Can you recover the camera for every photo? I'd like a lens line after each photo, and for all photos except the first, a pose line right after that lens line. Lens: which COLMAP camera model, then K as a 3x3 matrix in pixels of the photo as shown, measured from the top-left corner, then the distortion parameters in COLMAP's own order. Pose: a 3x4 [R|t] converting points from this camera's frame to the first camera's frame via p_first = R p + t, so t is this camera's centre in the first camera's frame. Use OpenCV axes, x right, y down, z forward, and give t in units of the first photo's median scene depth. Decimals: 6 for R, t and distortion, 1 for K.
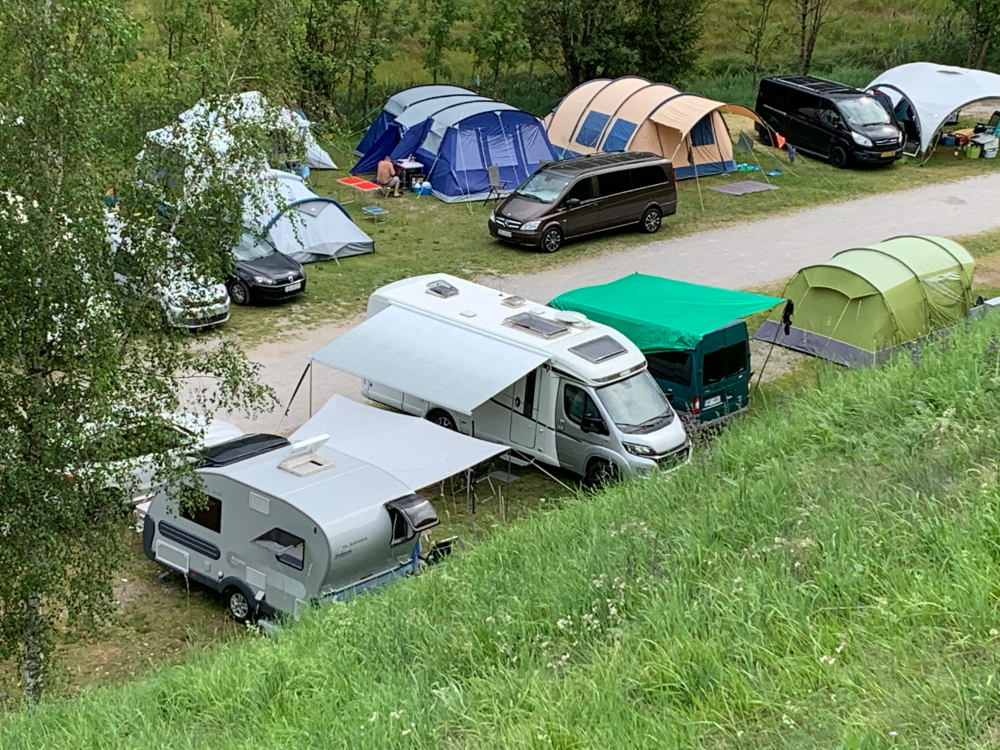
lens RADIAL K [[2367.9, 0, 473.0], [0, 2367.9, 406.8], [0, 0, 1]] dist [0.207056, 0.000000]
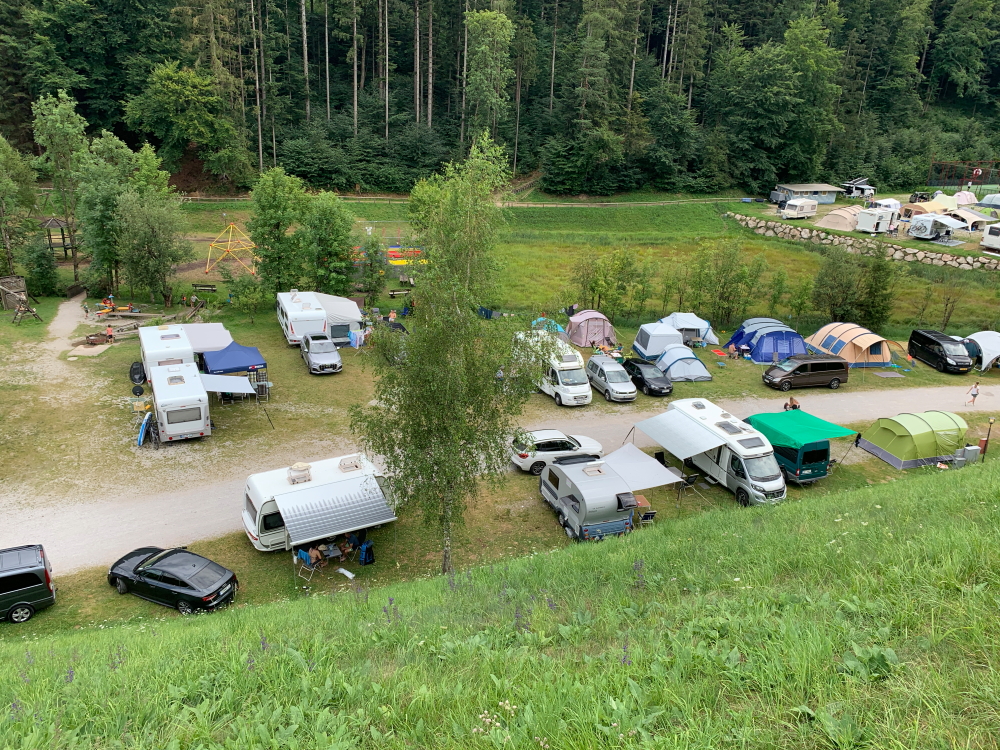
lens RADIAL K [[764.4, 0, 493.8], [0, 764.4, 368.0], [0, 0, 1]] dist [0.042956, -0.049202]
pose [[0.883247, 0.145494, -0.445765, 0.119245], [-0.156583, 0.987591, 0.012085, -0.050572], [0.441992, 0.059126, 0.895069, 0.133733]]
